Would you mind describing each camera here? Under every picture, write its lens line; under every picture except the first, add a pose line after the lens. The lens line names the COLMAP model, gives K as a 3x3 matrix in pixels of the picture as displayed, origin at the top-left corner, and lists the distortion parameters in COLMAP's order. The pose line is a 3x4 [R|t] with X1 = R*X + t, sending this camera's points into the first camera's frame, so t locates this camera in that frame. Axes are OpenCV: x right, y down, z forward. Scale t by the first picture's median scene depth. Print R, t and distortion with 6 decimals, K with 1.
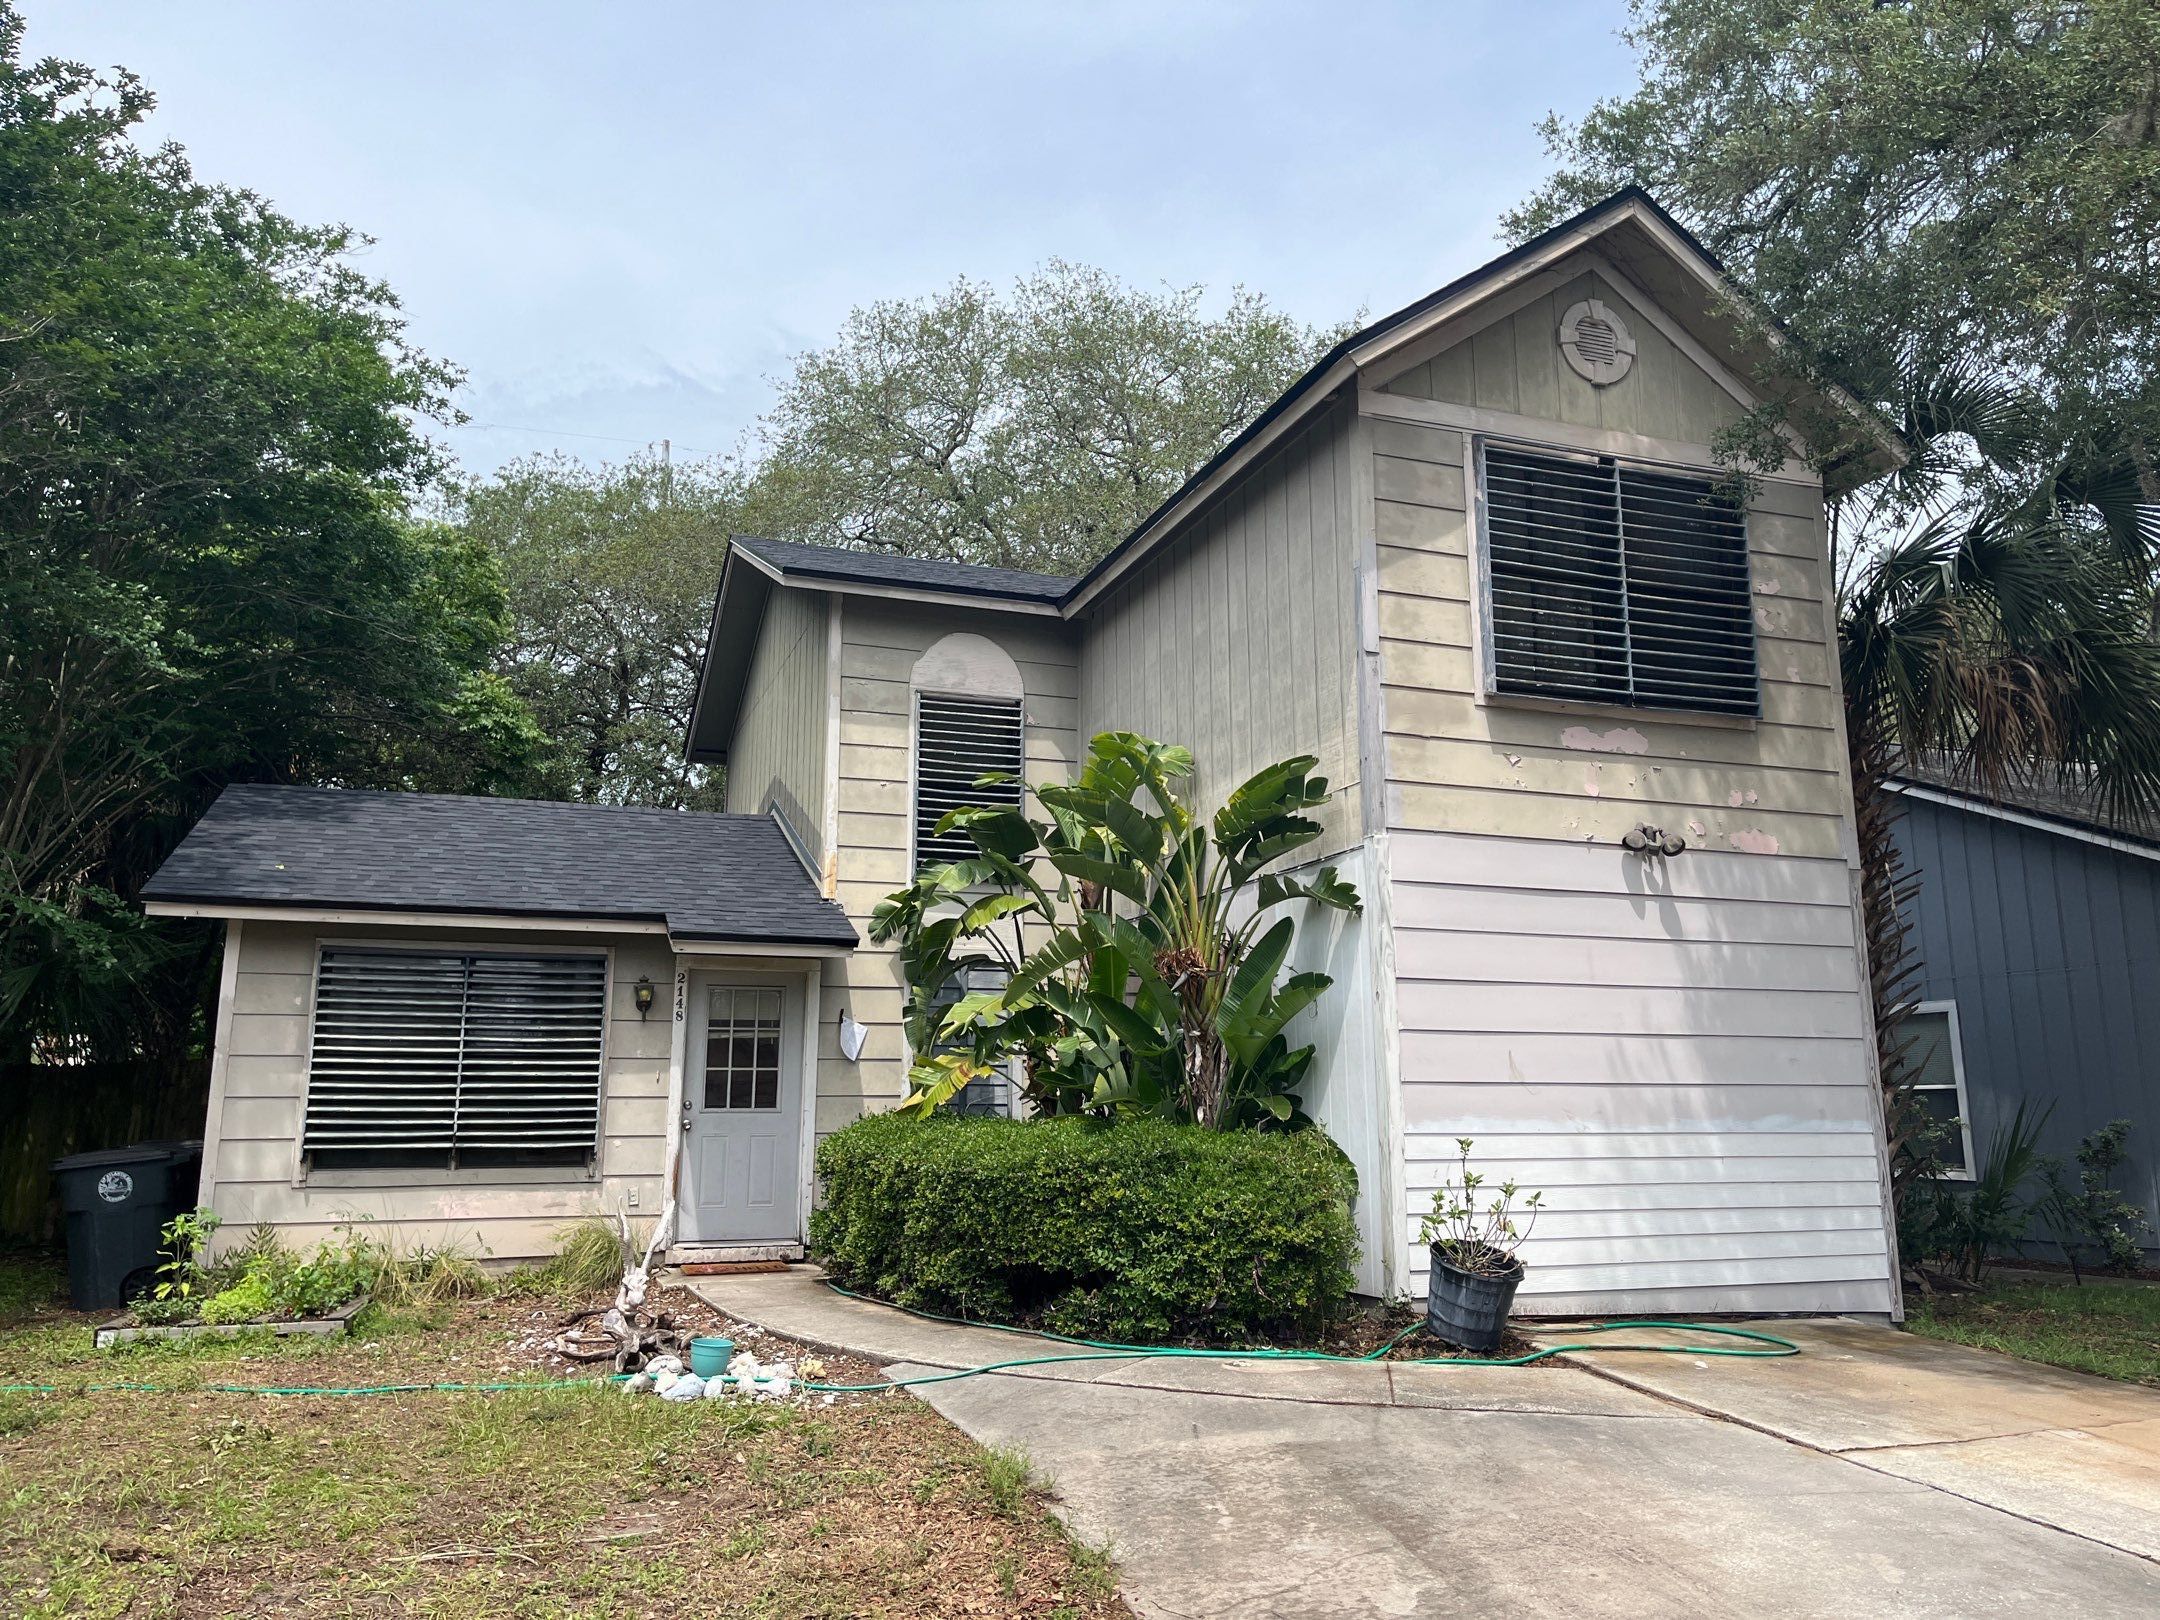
lens RADIAL K [[1632.6, 0, 1112.7], [0, 1632.6, 813.3], [0, 0, 1]] dist [0.025161, 0.002223]
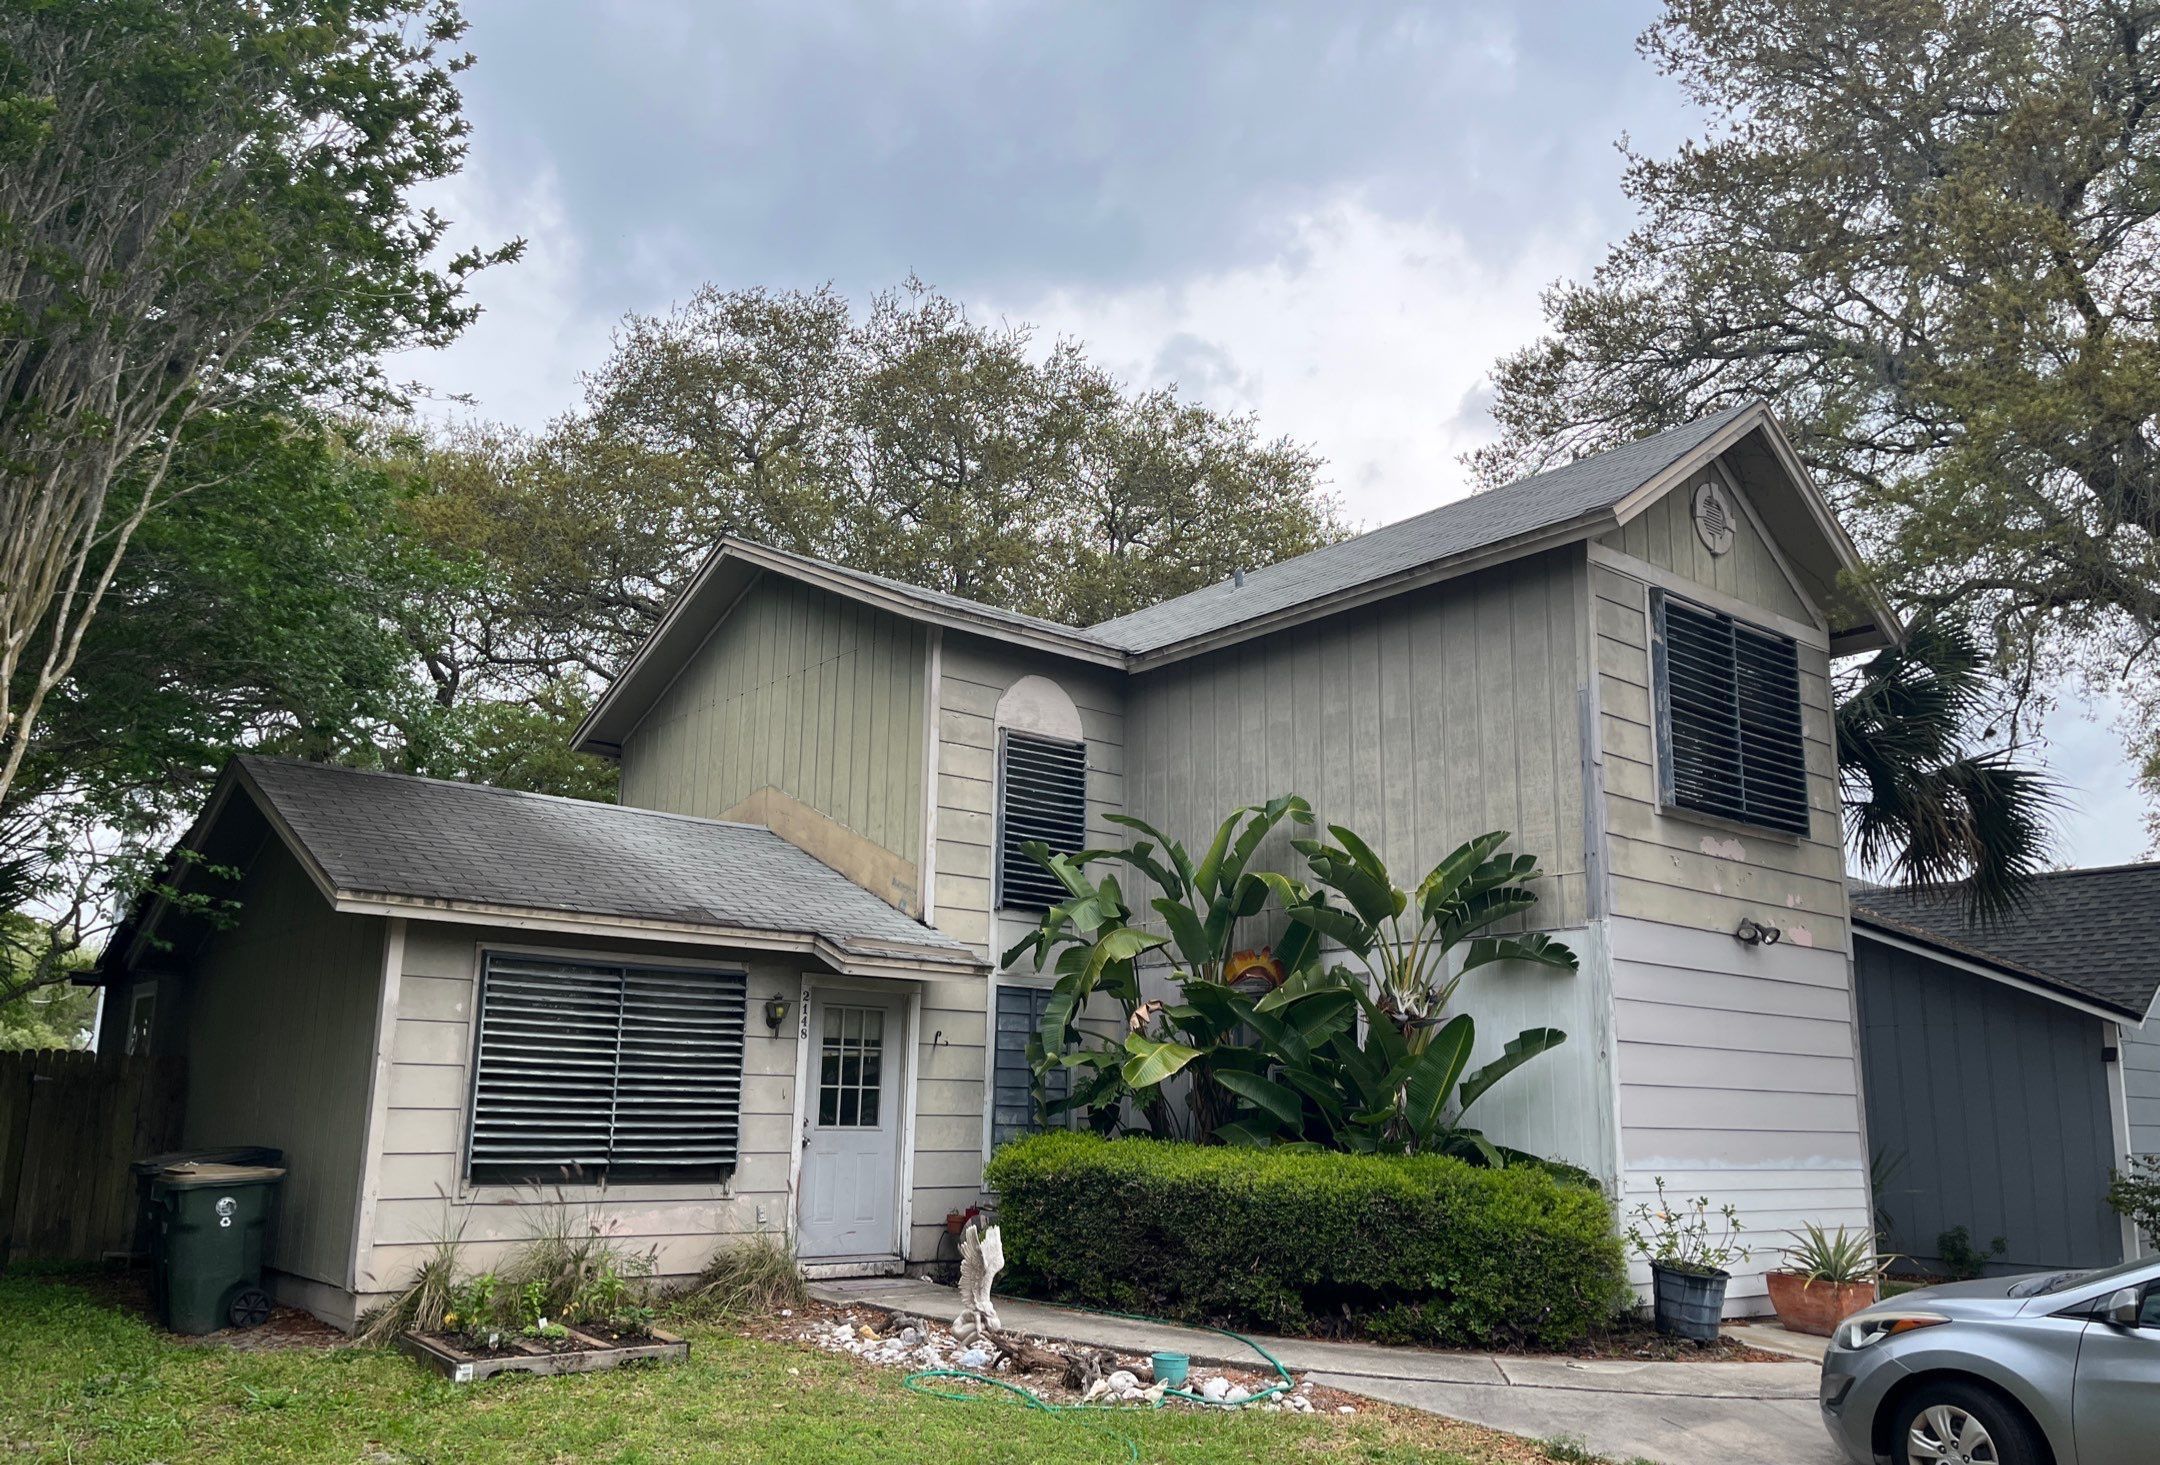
lens RADIAL K [[1634.7, 0, 1077.5], [0, 1634.7, 821.8], [0, 0, 1]] dist [0.034480, -0.002112]
pose [[0.942890, 0.077557, 0.323950, -0.477124], [-0.081183, 0.996696, -0.002328, -0.019265], [-0.323060, -0.024105, 0.946071, -0.007963]]
